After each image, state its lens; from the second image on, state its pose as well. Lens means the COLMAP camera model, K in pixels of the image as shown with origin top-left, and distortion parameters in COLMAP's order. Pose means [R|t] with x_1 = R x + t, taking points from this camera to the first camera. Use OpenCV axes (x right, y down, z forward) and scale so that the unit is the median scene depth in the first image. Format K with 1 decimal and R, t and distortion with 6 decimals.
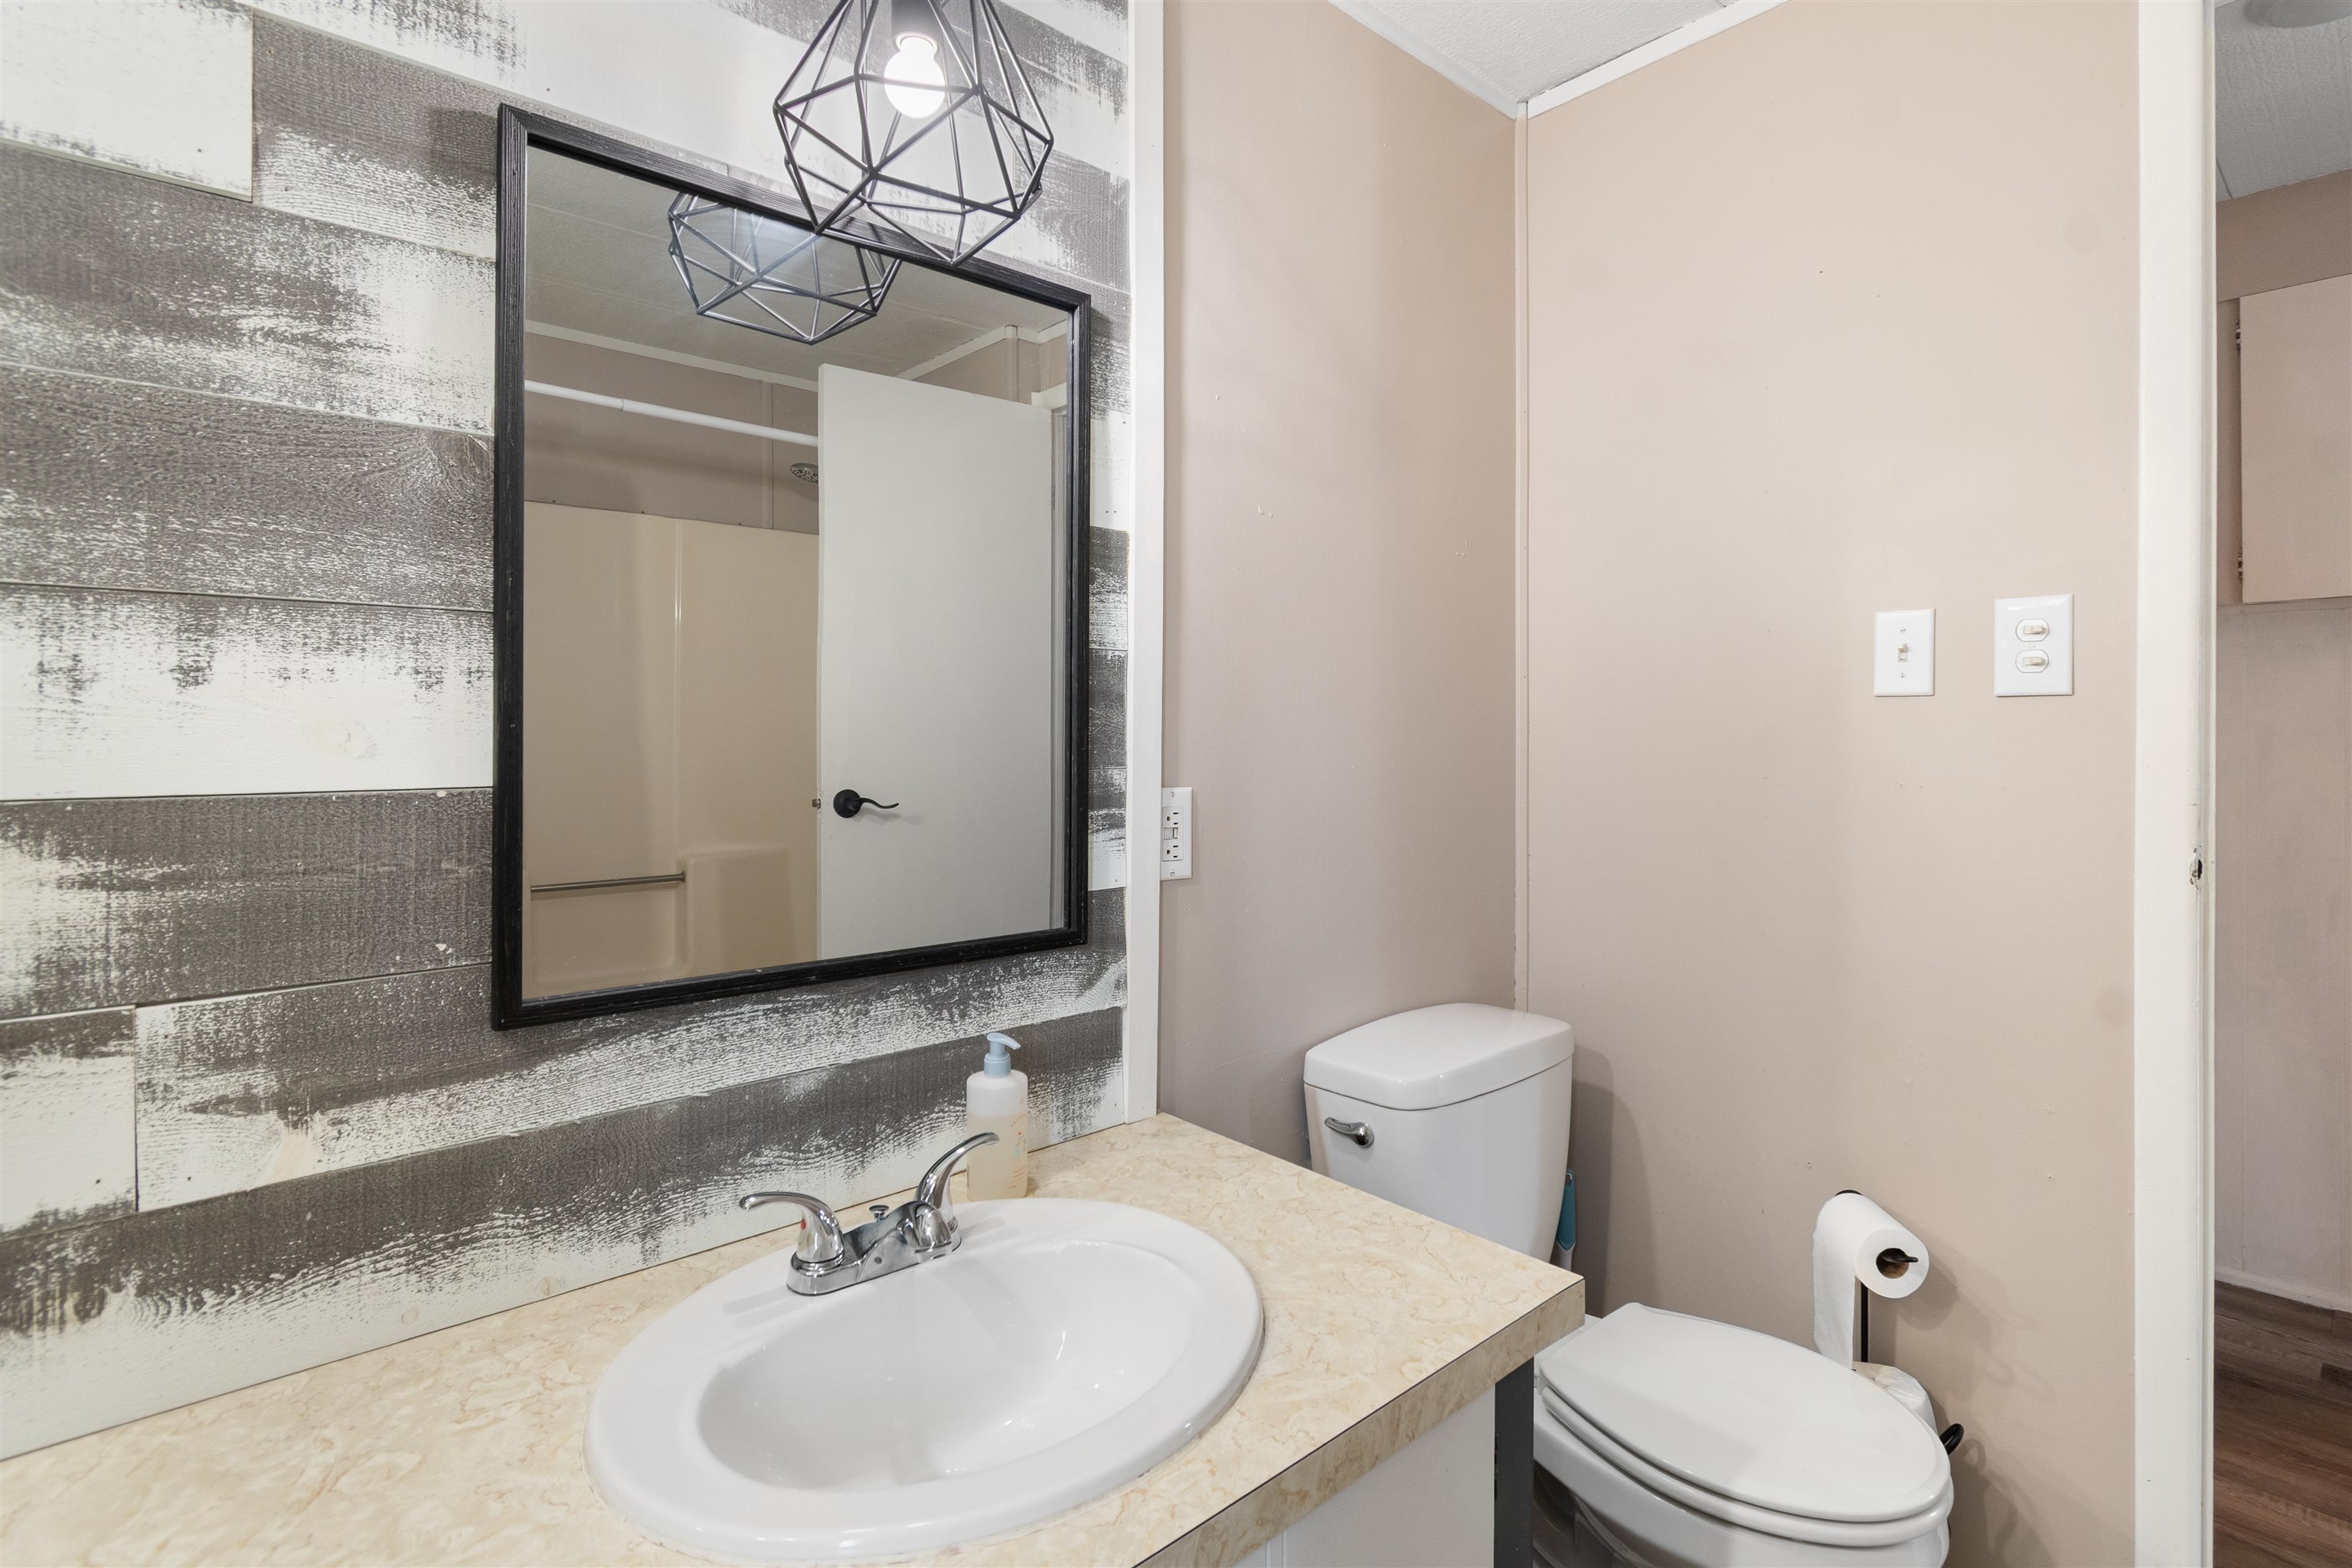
lens RADIAL K [[1126.4, 0, 1176.5], [0, 1126.4, 736.6], [0, 0, 1]] dist [0.005317, -0.006417]
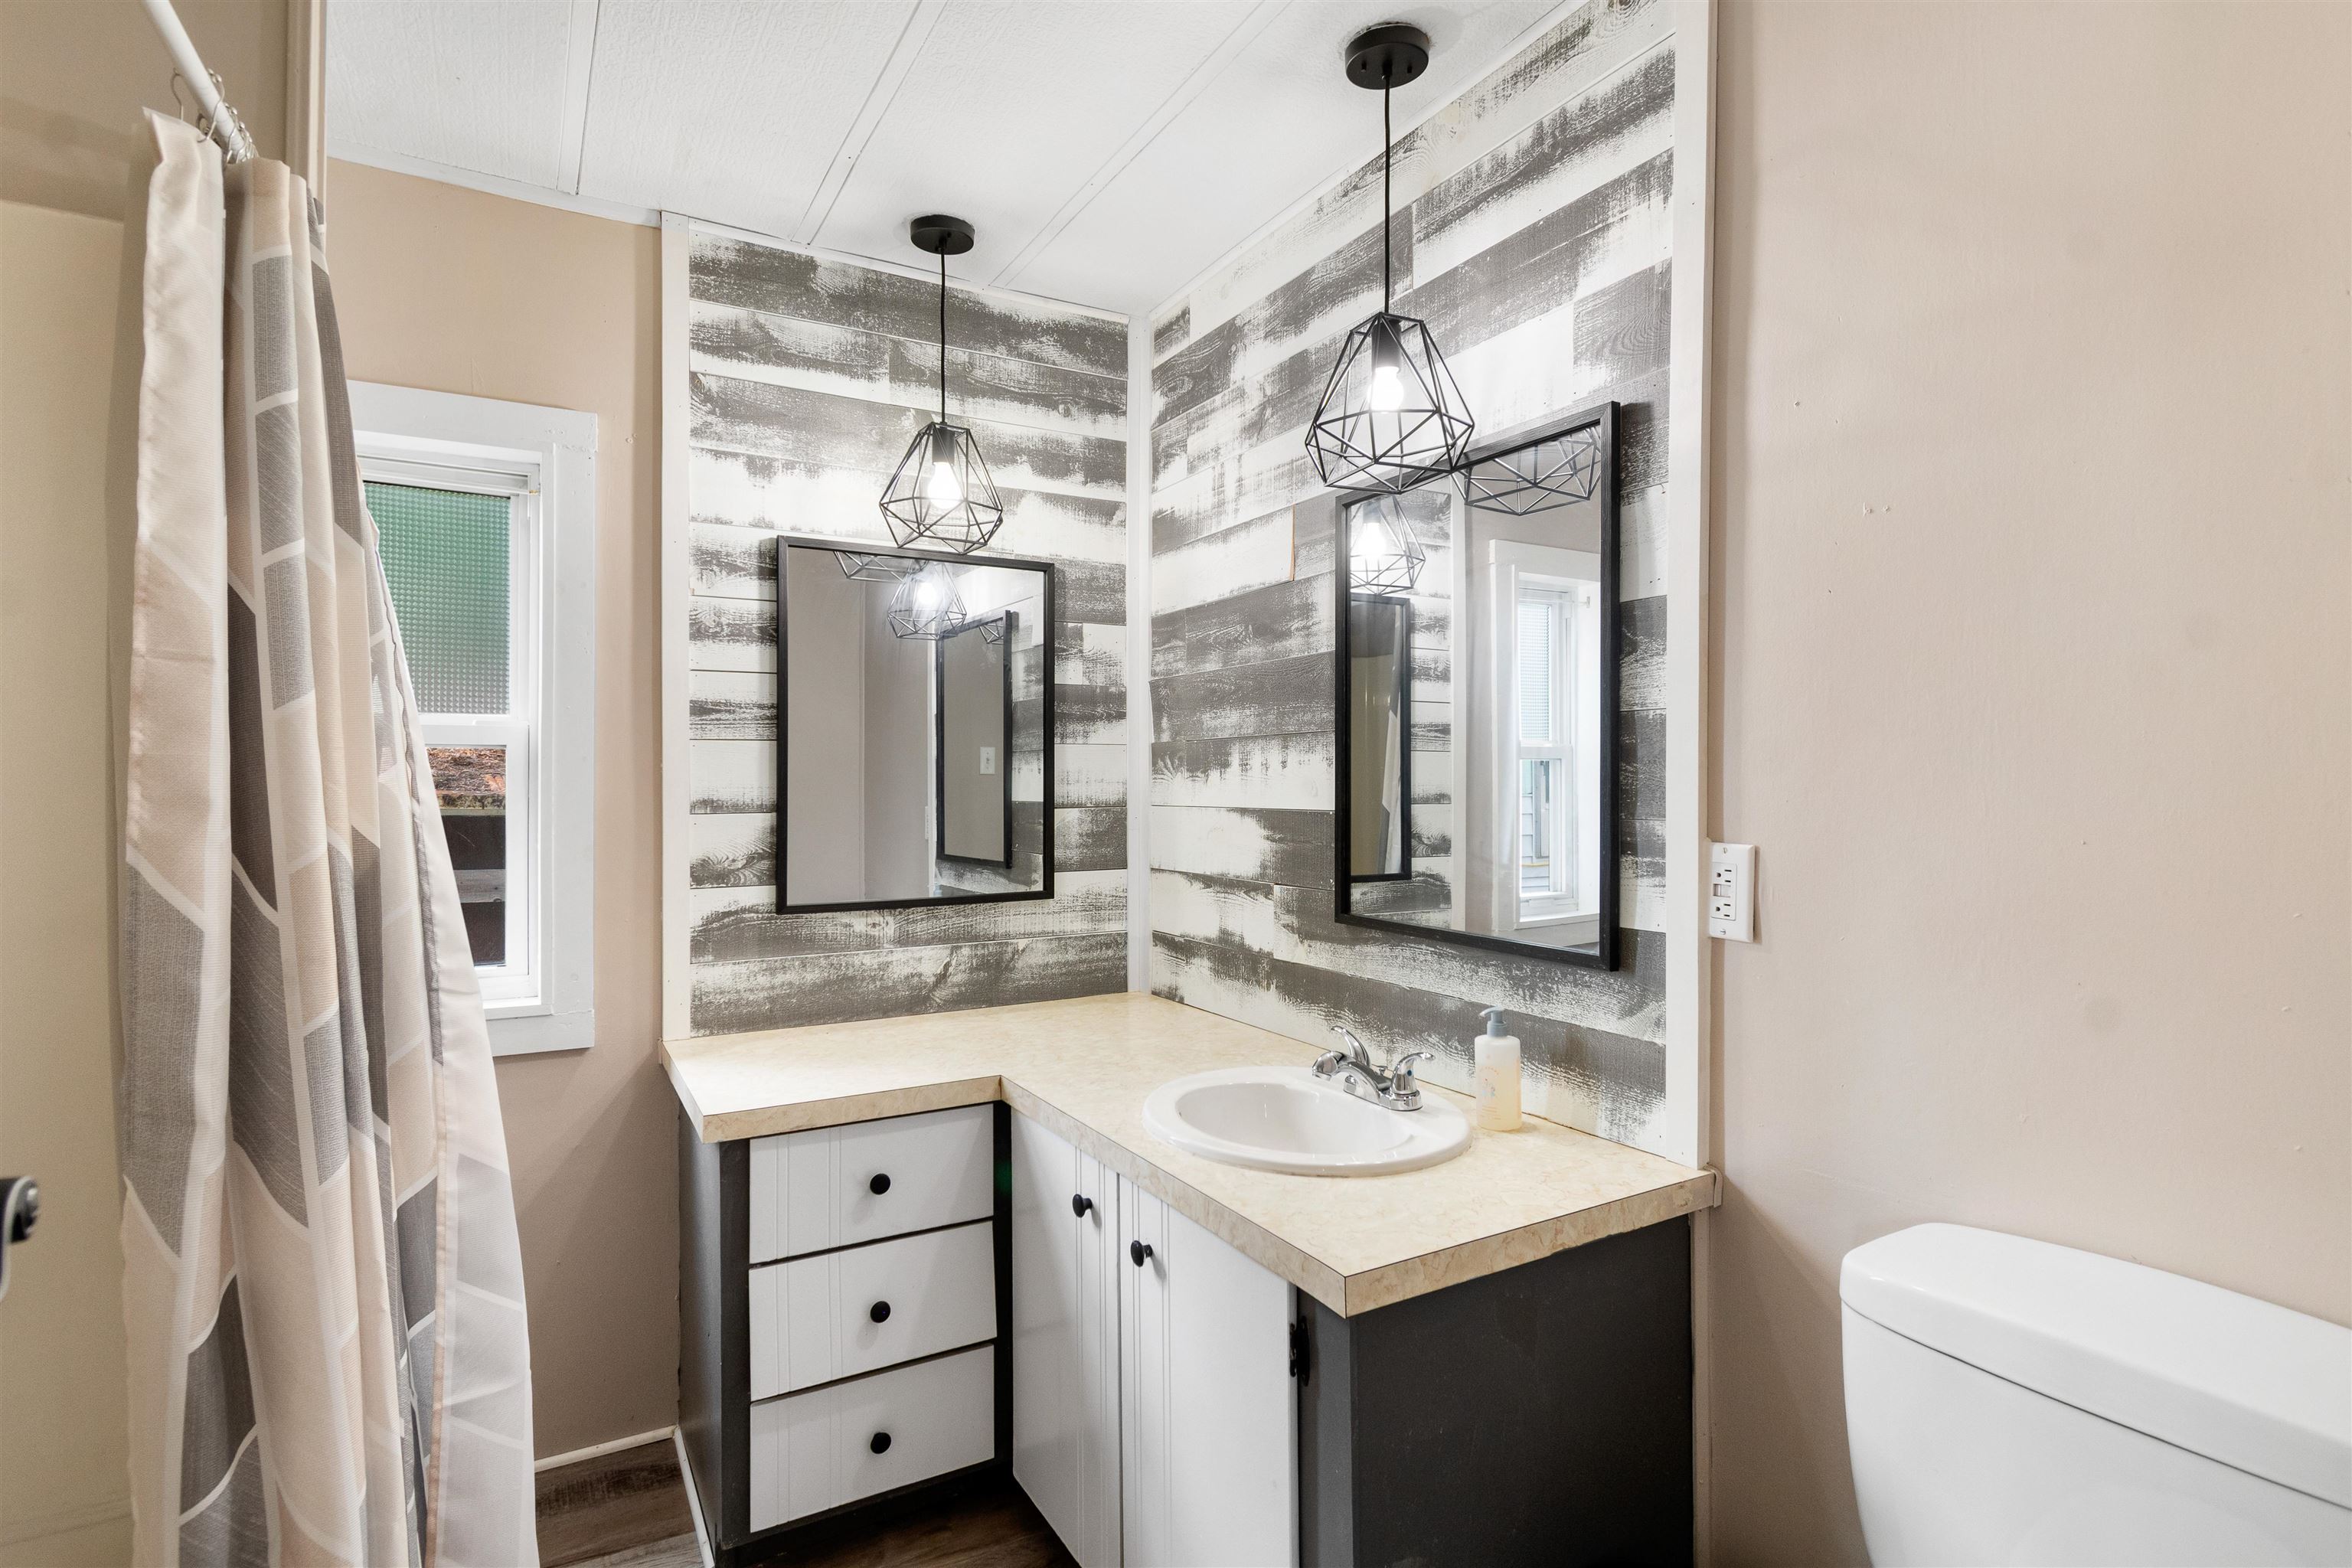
lens RADIAL K [[1171.9, 0, 1180.1], [0, 1171.9, 762.2], [0, 0, 1]] dist [0.000206, -0.001935]
pose [[-0.208416, -0.012829, -0.977956, 1.251375], [0.004014, 0.999894, -0.013972, -0.014001], [0.978032, -0.006838, -0.208343, 0.877555]]
